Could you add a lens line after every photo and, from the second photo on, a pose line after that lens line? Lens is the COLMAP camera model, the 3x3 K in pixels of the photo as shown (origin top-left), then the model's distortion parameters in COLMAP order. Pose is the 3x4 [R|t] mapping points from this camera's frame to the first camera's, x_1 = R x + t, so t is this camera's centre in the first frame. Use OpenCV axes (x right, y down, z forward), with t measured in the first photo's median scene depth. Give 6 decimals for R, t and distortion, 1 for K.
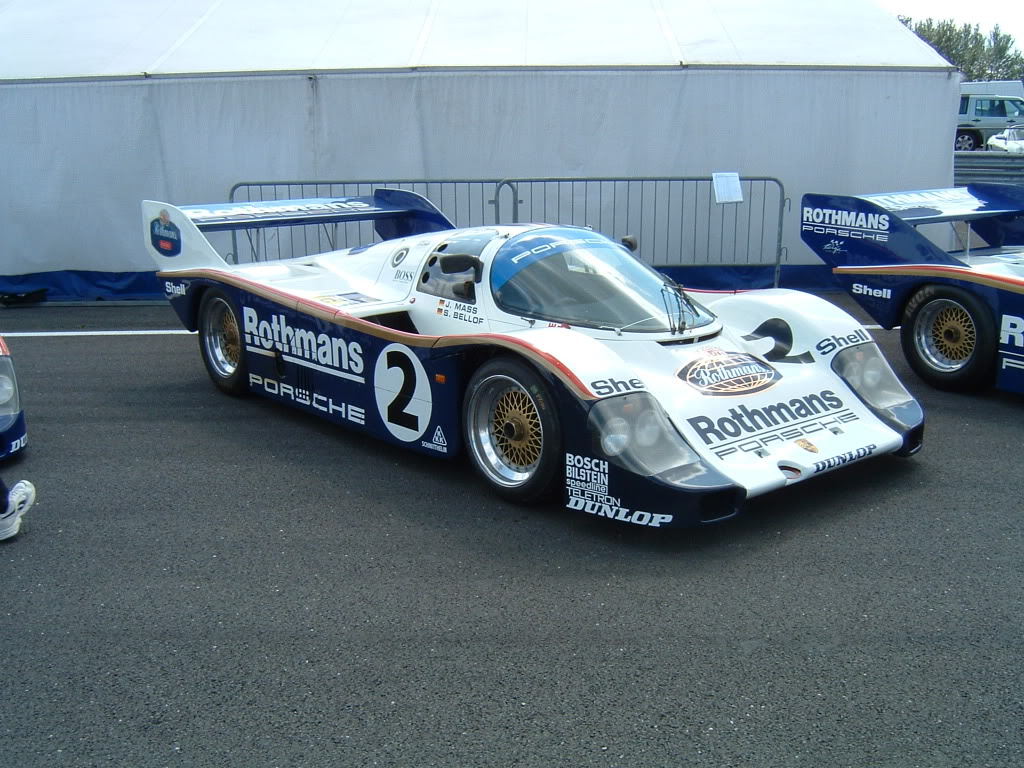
lens RADIAL K [[1093.1, 0, 514.8], [0, 1093.1, 384.5], [0, 0, 1]] dist [-0.090167, 0.000000]
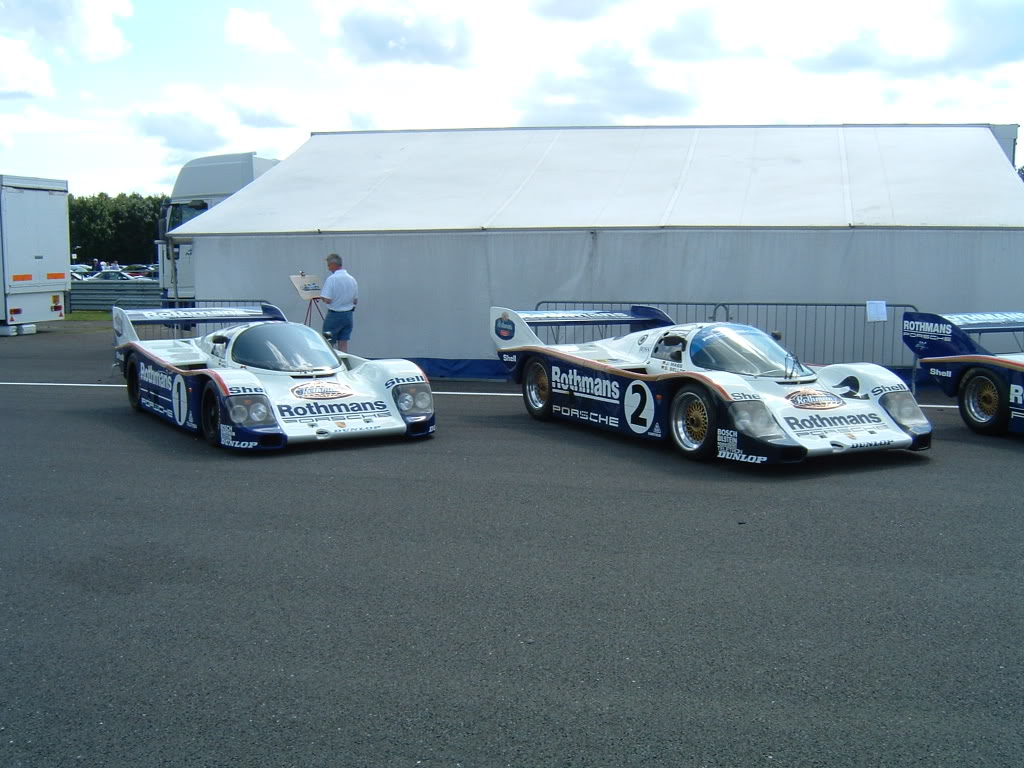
lens RADIAL K [[1093.1, 0, 511.5], [0, 1093.1, 384.8], [0, 0, 1]] dist [-0.090167, 0.000000]
pose [[0.971124, 0.035167, -0.235968, 0.107301], [-0.063910, 0.991274, -0.115289, 0.171932], [0.229855, 0.127041, 0.964898, -0.739512]]
